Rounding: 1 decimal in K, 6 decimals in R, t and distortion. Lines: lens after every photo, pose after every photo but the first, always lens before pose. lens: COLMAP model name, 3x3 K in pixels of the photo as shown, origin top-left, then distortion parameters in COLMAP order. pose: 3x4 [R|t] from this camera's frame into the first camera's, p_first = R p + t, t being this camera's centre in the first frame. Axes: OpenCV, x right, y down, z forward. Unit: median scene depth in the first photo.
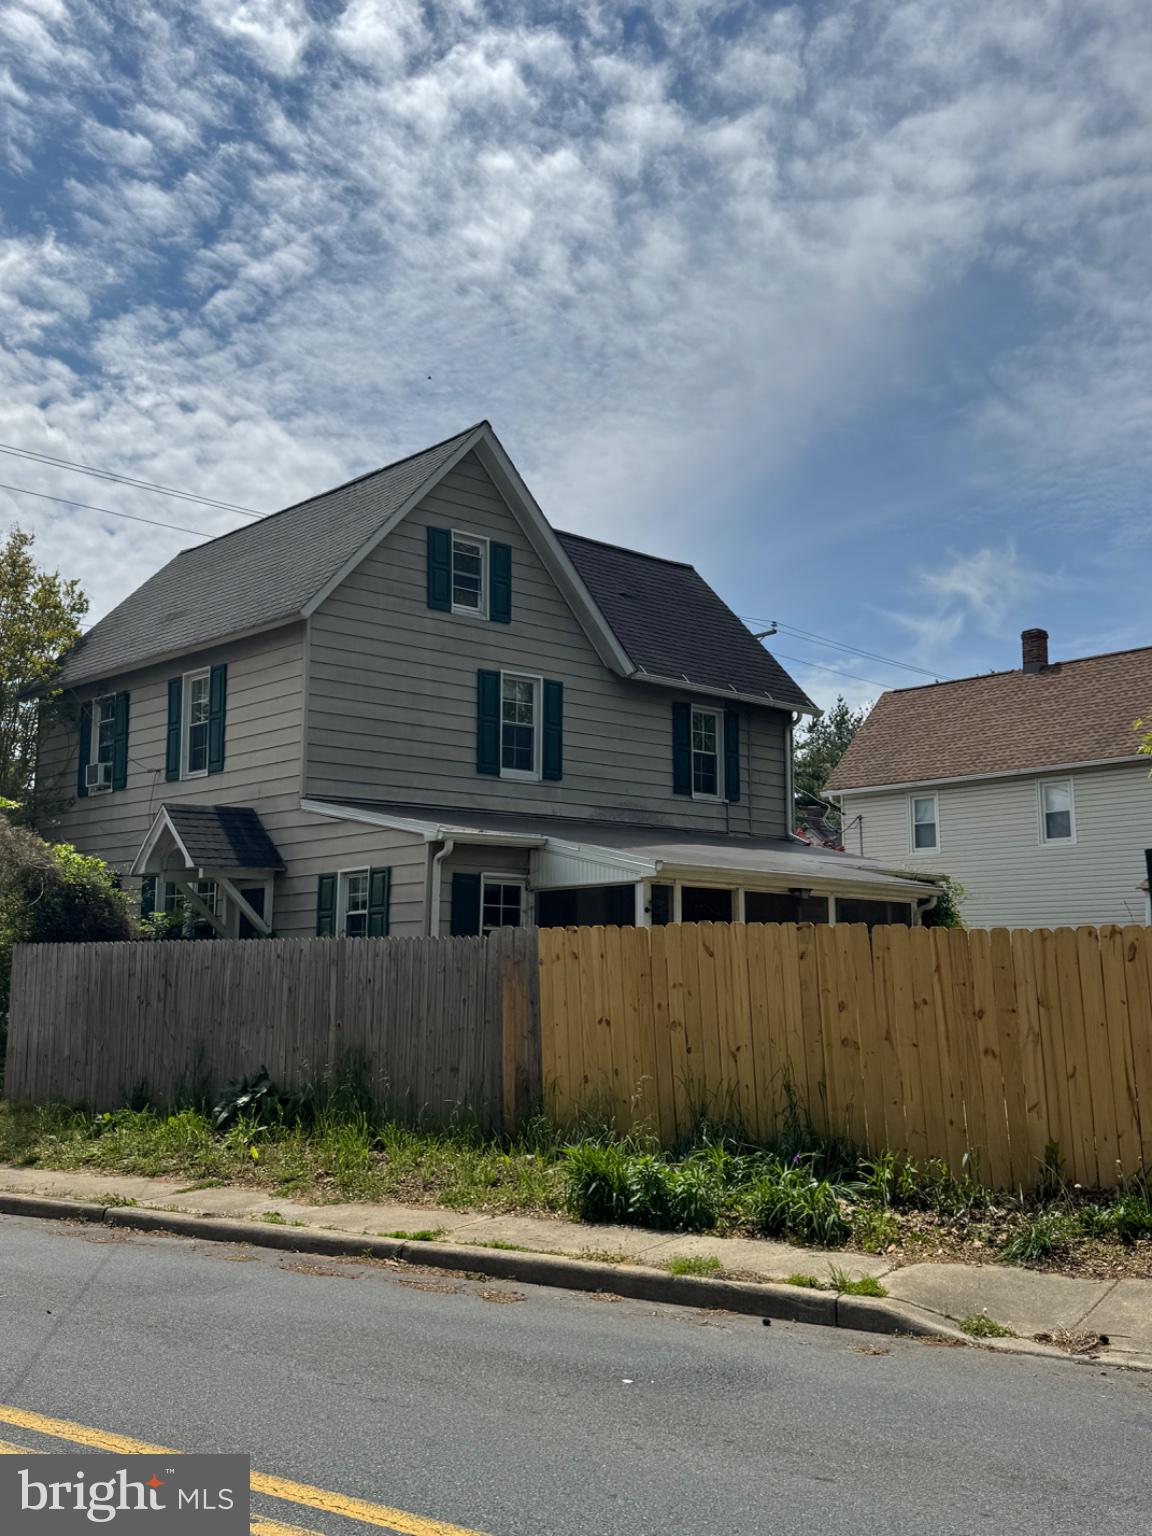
lens RADIAL K [[1391.0, 0, 573.1], [0, 1391.0, 776.5], [0, 0, 1]] dist [0.038122, 0.000000]
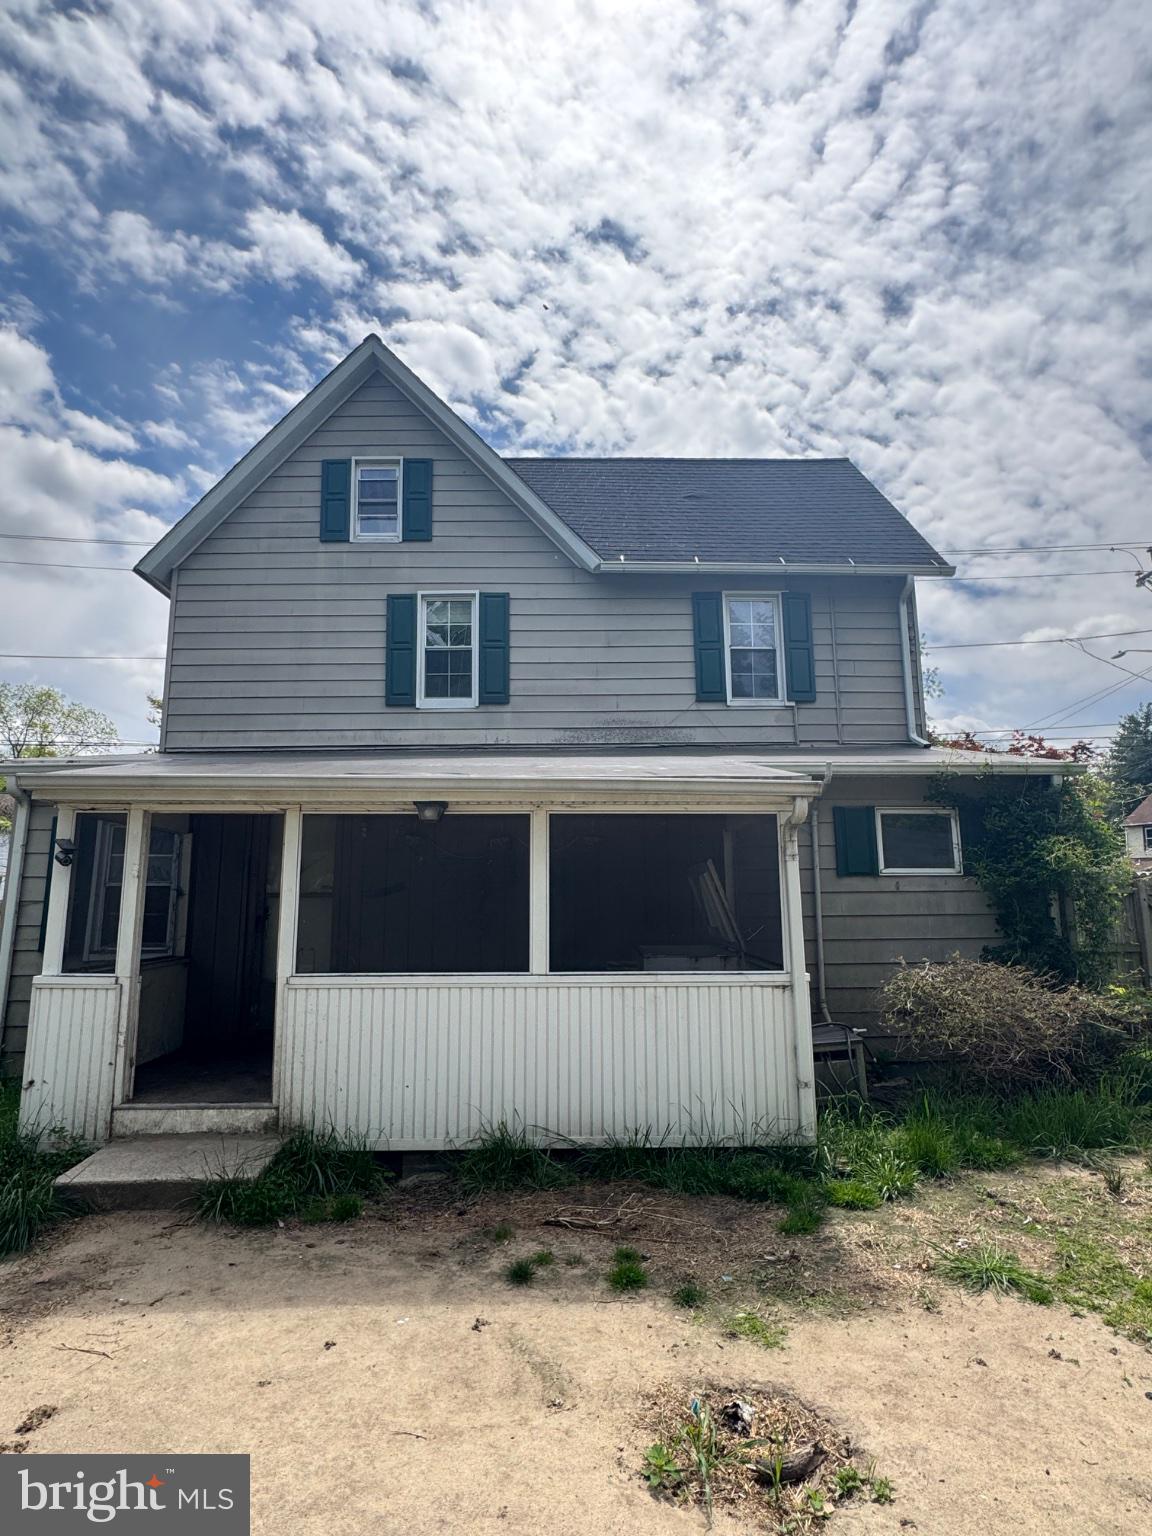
lens RADIAL K [[800.6, 0, 578.5], [0, 800.6, 768.9], [0, 0, 1]] dist [-0.004415, 0.002642]
pose [[0.767042, -0.107292, -0.632562, 0.345425], [0.099561, 0.993880, -0.047850, 0.073603], [0.633825, -0.026276, 0.773030, 0.655938]]
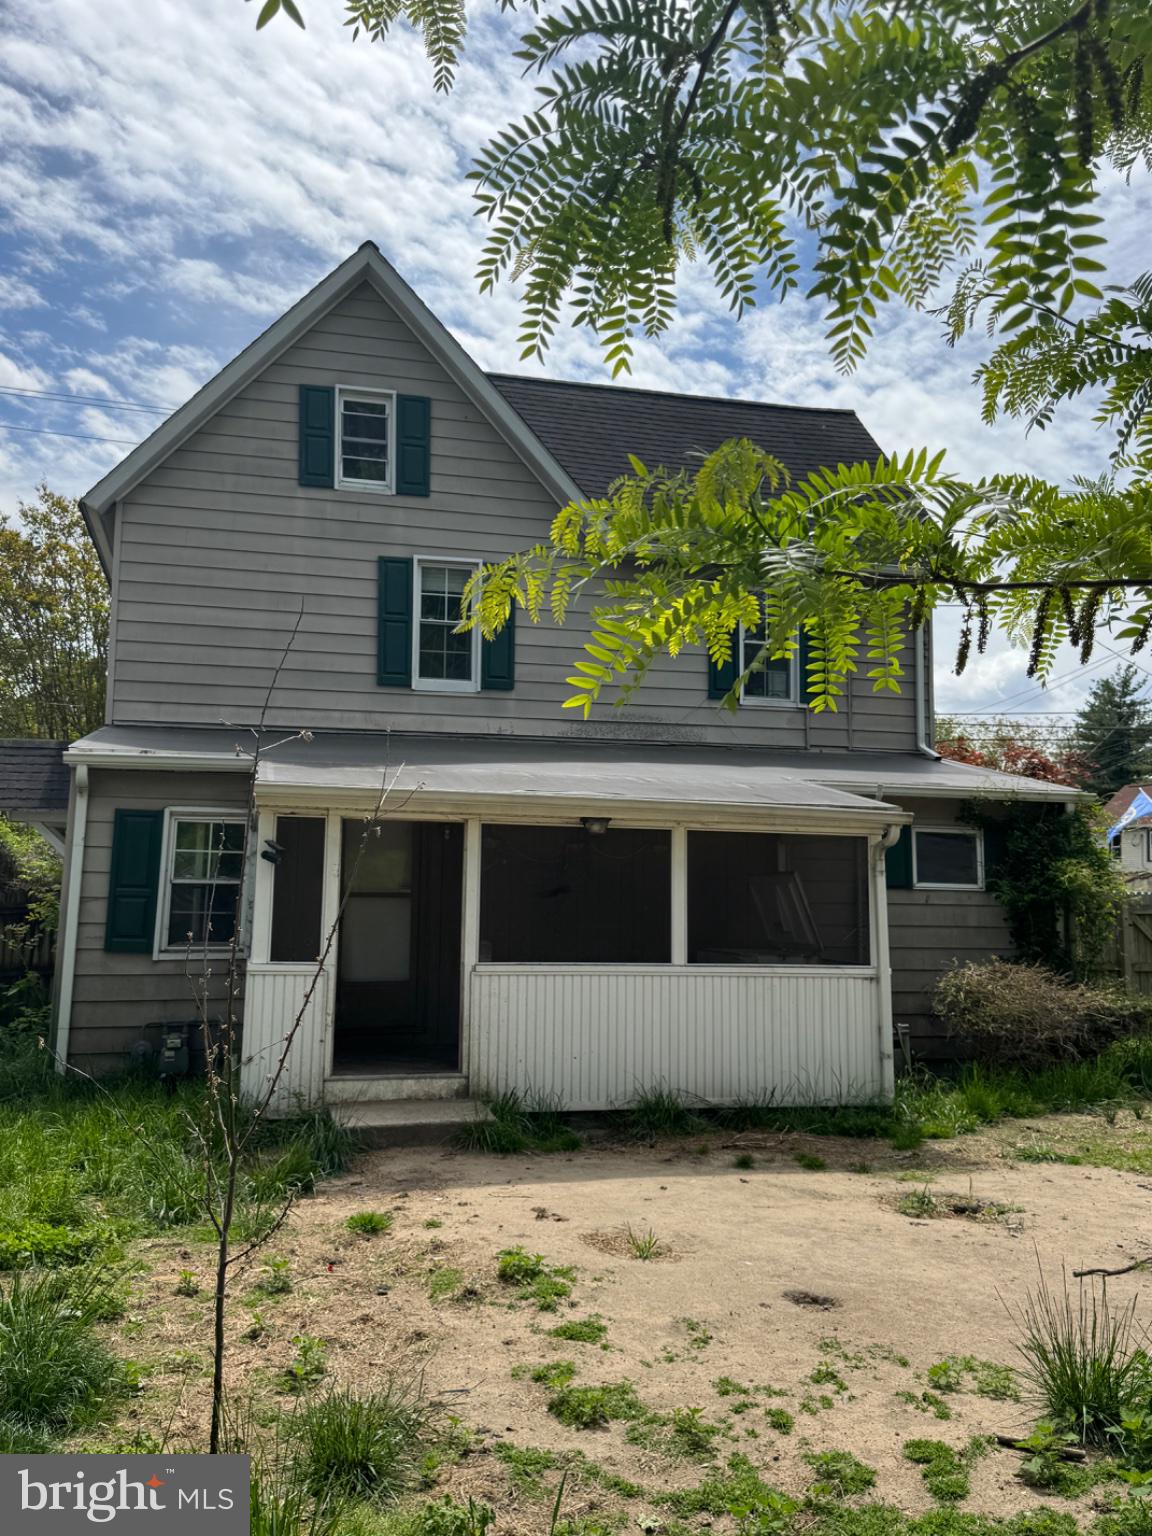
lens RADIAL K [[1251.4, 0, 579.3], [0, 1251.4, 770.5], [0, 0, 1]] dist [0.090829, -0.036075]
pose [[0.889794, -0.042748, -0.454355, 0.352731], [0.055403, 0.998358, 0.014568, 0.041125], [0.452987, -0.038135, 0.890701, 0.395054]]
